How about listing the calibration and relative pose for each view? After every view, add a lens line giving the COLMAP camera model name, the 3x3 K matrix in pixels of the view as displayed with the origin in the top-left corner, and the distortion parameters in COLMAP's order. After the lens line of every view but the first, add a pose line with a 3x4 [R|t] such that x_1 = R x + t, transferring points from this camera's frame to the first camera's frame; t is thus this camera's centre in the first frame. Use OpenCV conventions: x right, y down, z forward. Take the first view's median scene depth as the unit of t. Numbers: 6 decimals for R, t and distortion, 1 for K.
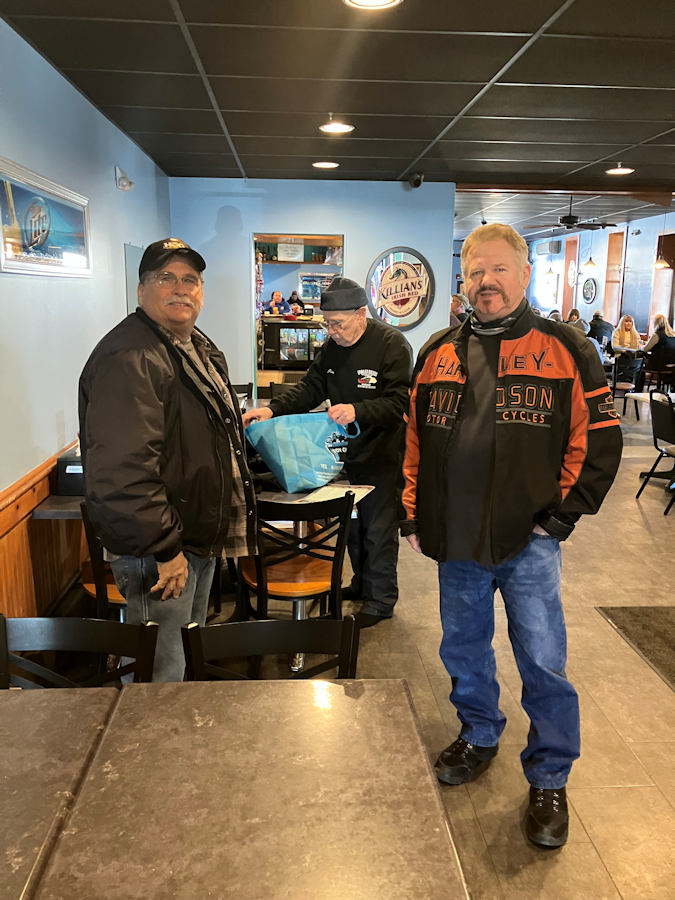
lens RADIAL K [[738.7, 0, 339.3], [0, 738.7, 452.9], [0, 0, 1]] dist [0.006812, -0.000557]
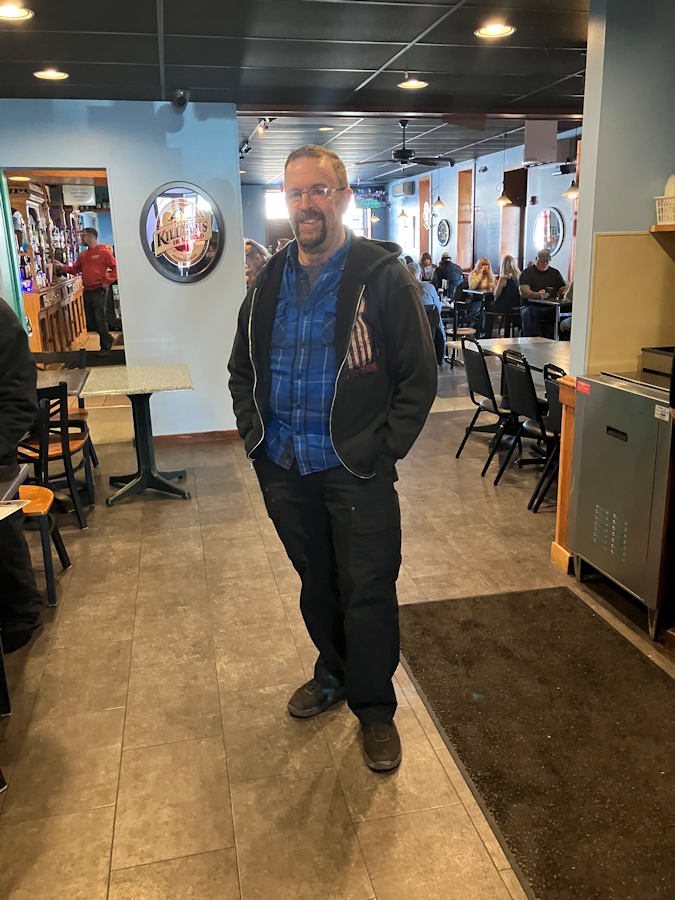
lens RADIAL K [[738.7, 0, 335.9], [0, 738.7, 446.9], [0, 0, 1]] dist [0.006812, -0.000557]
pose [[0.987762, -0.072511, 0.138091, 0.138778], [0.064744, 0.996100, 0.059935, -0.015962], [-0.141899, -0.050261, 0.988604, 0.135622]]
